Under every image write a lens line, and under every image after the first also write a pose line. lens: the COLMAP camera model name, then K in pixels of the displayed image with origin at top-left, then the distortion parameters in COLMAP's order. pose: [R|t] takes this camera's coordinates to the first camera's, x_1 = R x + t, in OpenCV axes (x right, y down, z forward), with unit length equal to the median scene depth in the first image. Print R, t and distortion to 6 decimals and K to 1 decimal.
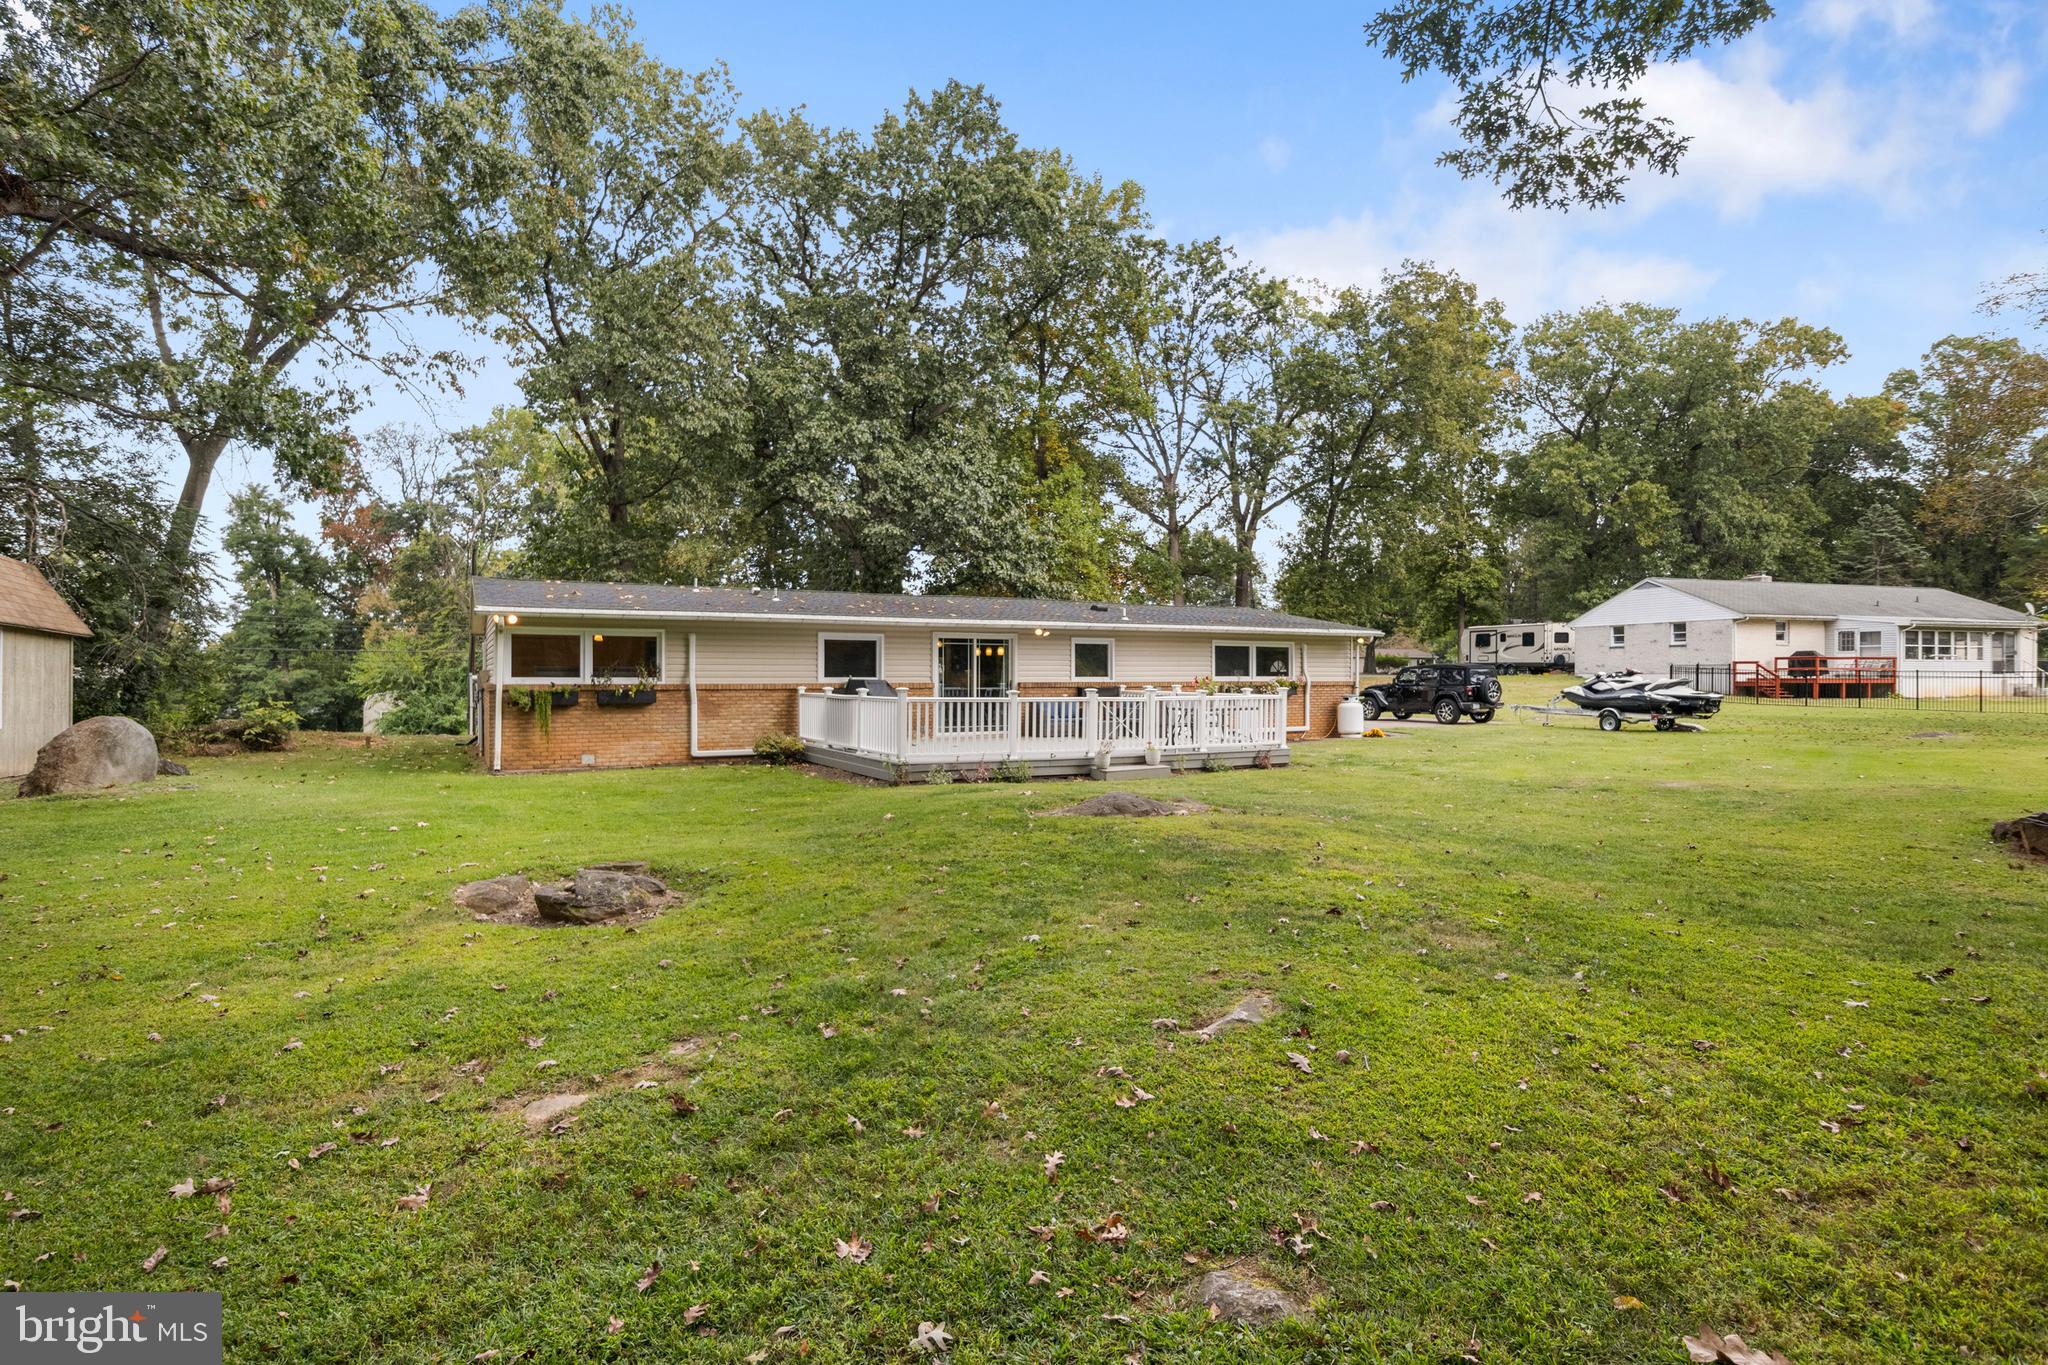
lens RADIAL K [[1030.5, 0, 1051.2], [0, 1030.5, 680.0], [0, 0, 1]] dist [-0.003379, -0.001501]
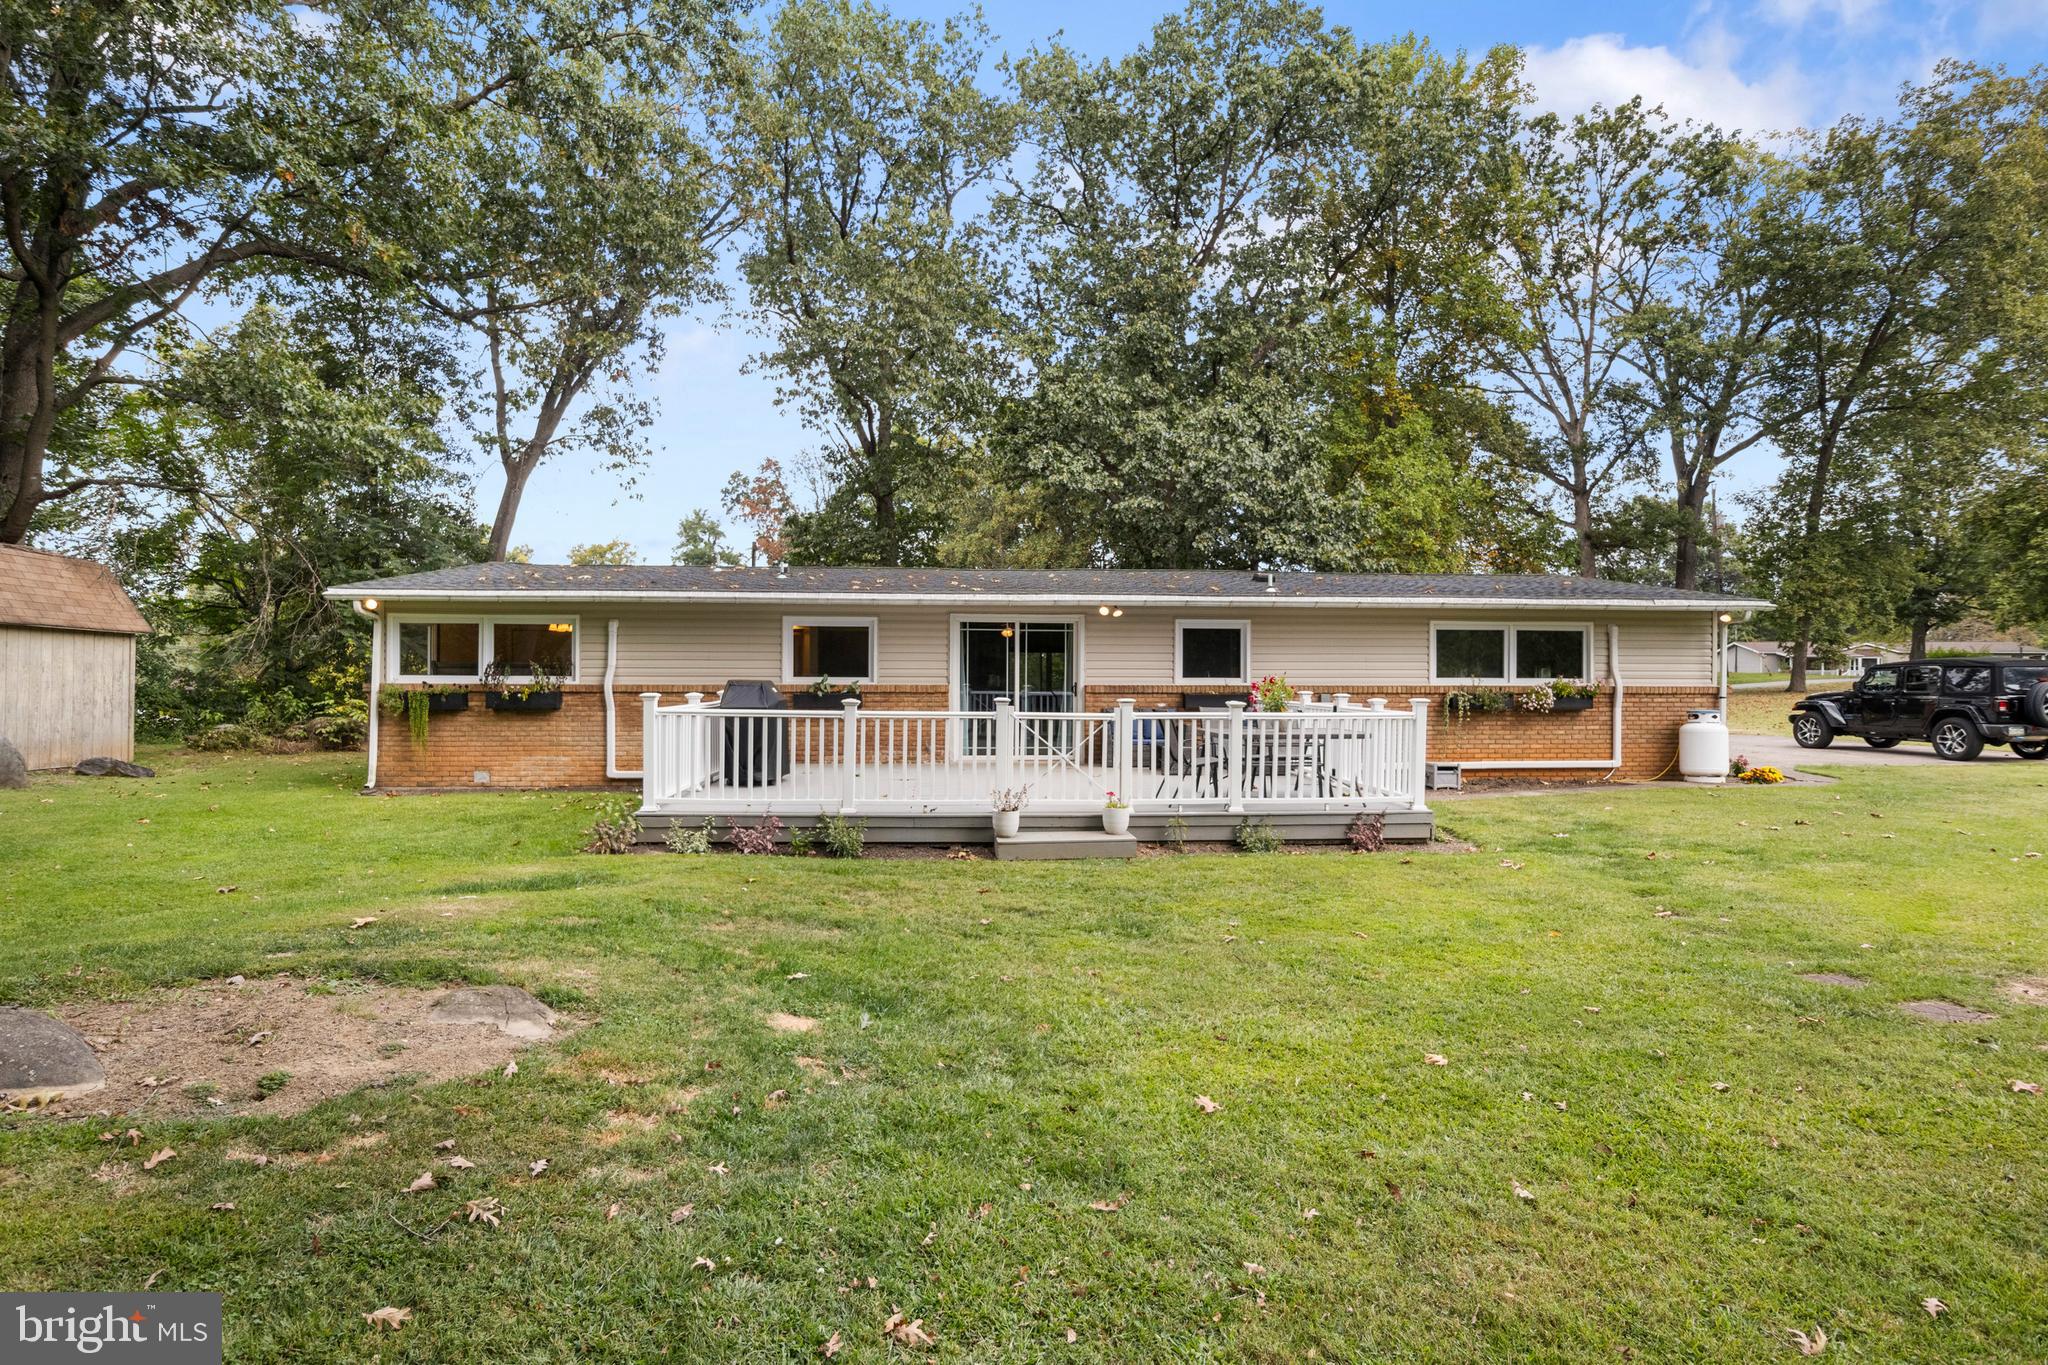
lens RADIAL K [[1030.5, 0, 1051.2], [0, 1030.5, 680.0], [0, 0, 1]] dist [-0.003379, -0.001501]
pose [[0.909022, 0.004946, -0.416719, 0.142150], [-0.005044, 0.999987, 0.000866, -0.001038], [0.416718, 0.001315, 0.909035, 0.220286]]
